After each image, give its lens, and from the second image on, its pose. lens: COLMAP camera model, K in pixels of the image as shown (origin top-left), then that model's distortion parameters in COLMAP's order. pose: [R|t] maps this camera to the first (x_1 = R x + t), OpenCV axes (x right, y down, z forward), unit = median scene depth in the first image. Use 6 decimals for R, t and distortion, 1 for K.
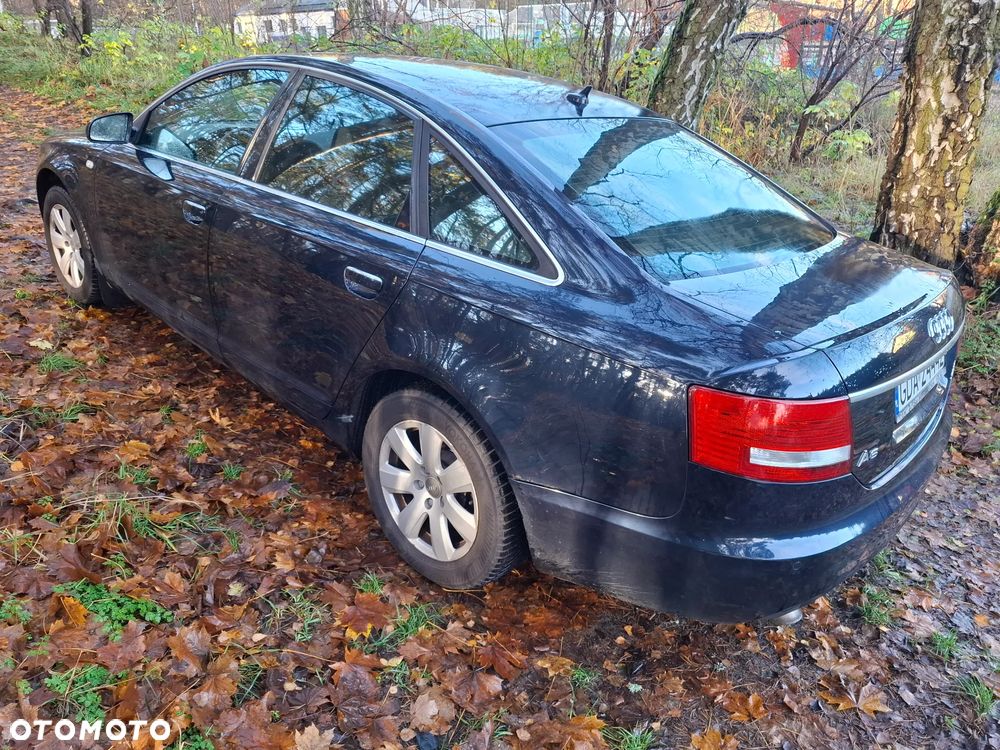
lens RADIAL K [[717.1, 0, 530.8], [0, 717.1, 348.9], [0, 0, 1]] dist [0.064904, -0.053252]
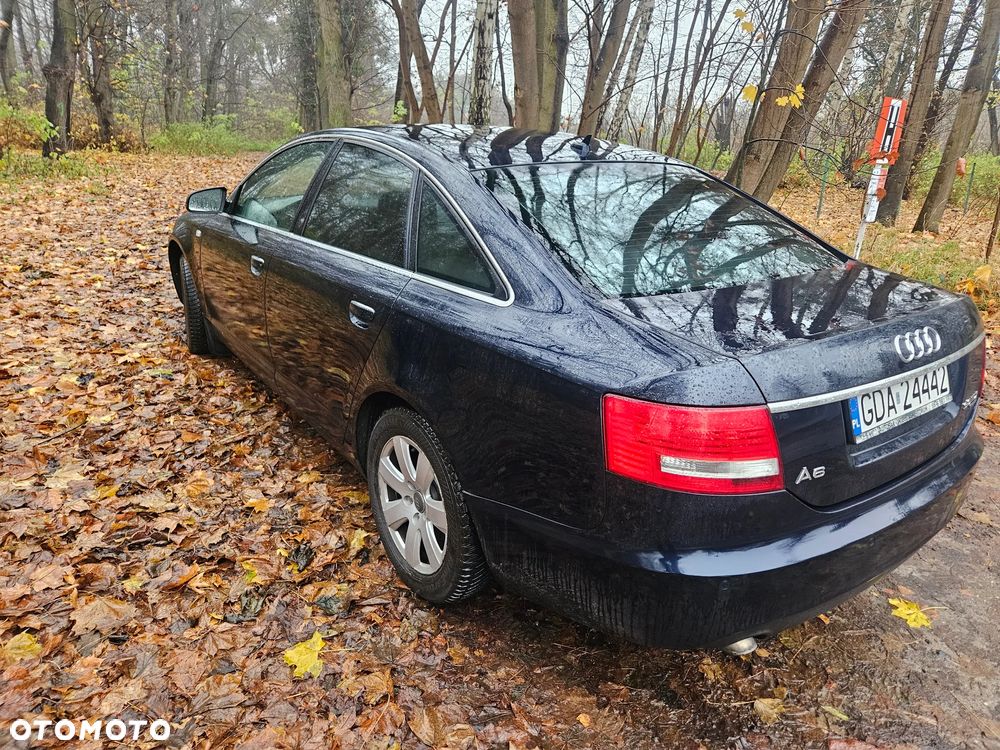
lens RADIAL K [[716.1, 0, 535.3], [0, 716.1, 345.9], [0, 0, 1]] dist [0.056978, -0.042640]
pose [[0.976876, -0.012066, -0.213466, 0.258770], [-0.010896, 0.994300, -0.106065, 0.069461], [0.213529, 0.105938, 0.971176, -0.013459]]
